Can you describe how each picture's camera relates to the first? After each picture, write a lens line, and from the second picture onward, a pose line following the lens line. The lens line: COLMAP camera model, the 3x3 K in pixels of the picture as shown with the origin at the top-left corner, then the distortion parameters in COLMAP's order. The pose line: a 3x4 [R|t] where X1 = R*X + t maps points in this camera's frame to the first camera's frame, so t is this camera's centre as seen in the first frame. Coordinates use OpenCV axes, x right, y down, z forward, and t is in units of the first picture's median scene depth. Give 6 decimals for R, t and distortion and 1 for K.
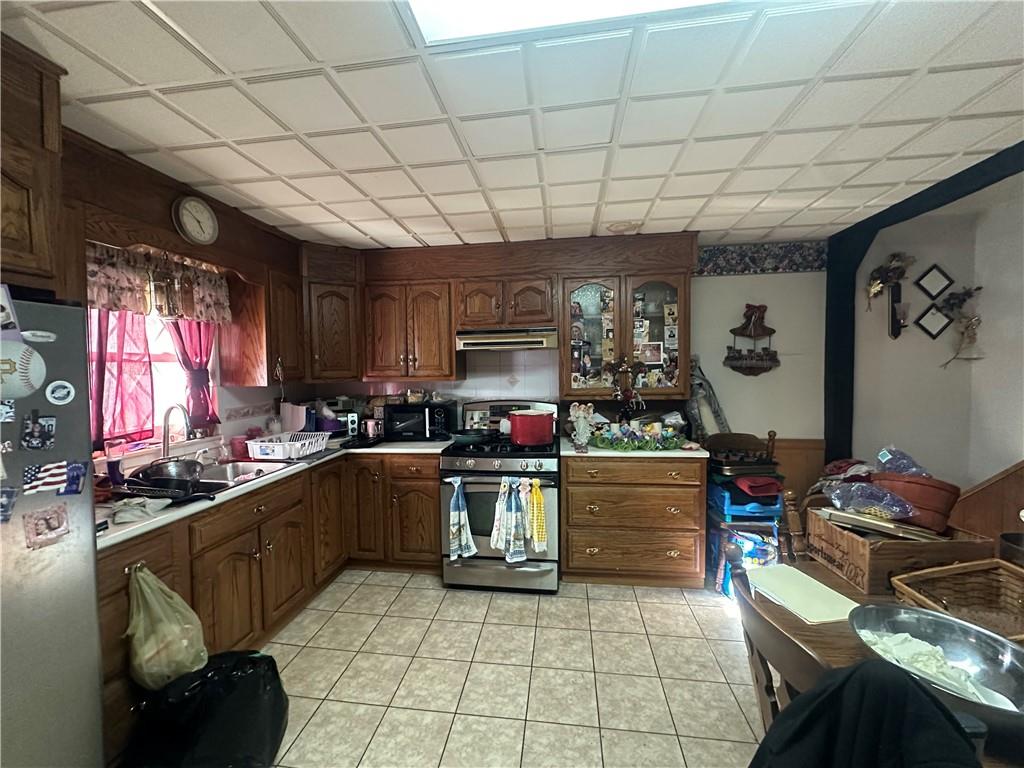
lens RADIAL K [[407.5, 0, 515.0], [0, 407.5, 384.2], [0, 0, 1]] dist [-0.001161, 0.000040]
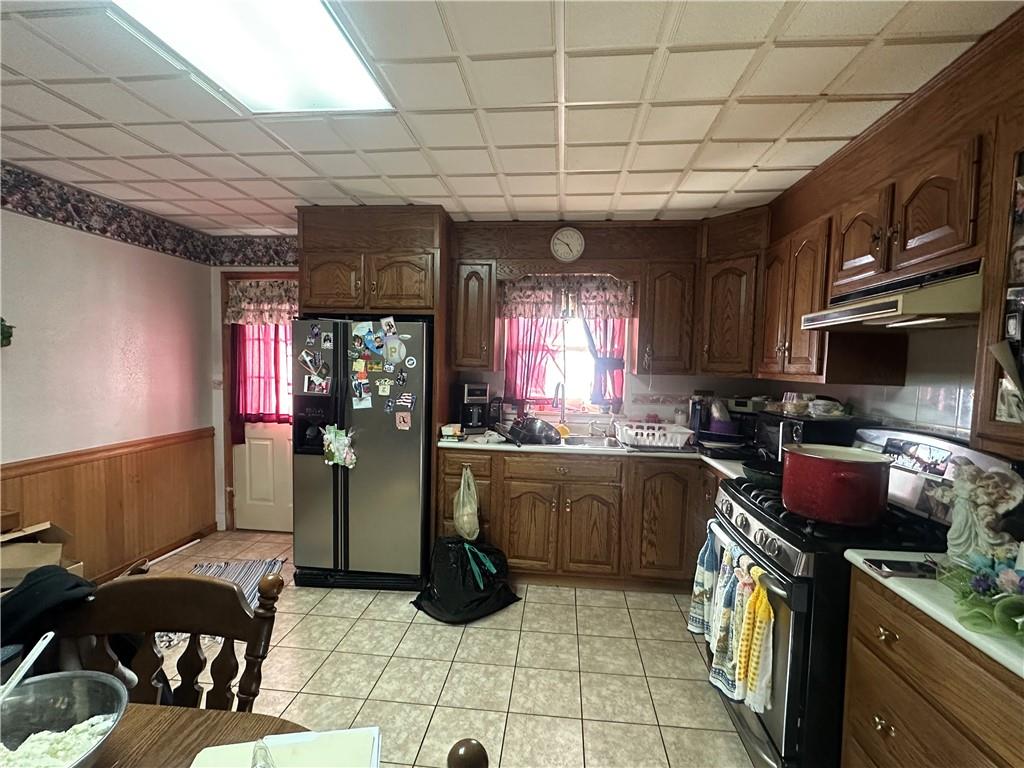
lens RADIAL K [[497.0, 0, 522.7], [0, 497.0, 387.4], [0, 0, 1]] dist [0.002304, 0.001151]
pose [[0.013417, 0.065742, -0.997746, 0.661399], [-0.066404, 0.995692, 0.064714, -0.023943], [0.997703, 0.065386, 0.017725, 0.651435]]
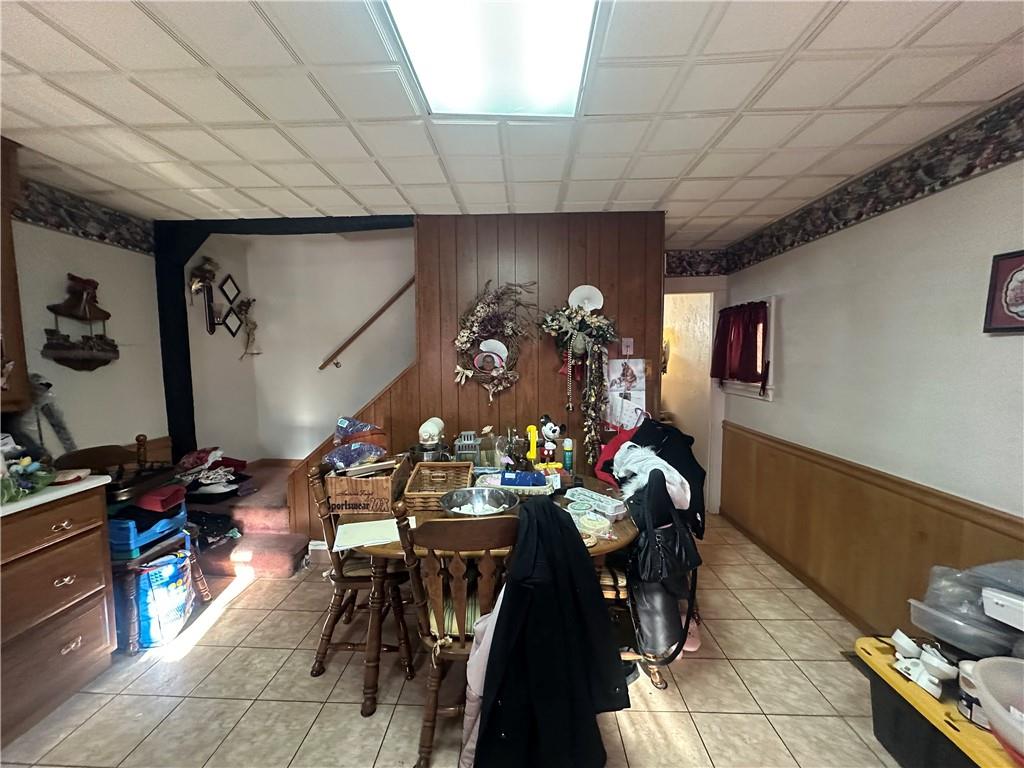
lens RADIAL K [[407.5, 0, 503.1], [0, 407.5, 382.4], [0, 0, 1]] dist [-0.001161, 0.000040]
pose [[-0.083259, -0.052505, 0.995144, -0.283537], [0.051419, 0.997054, 0.056907, -0.002991], [-0.995201, 0.055907, -0.080314, 0.342326]]
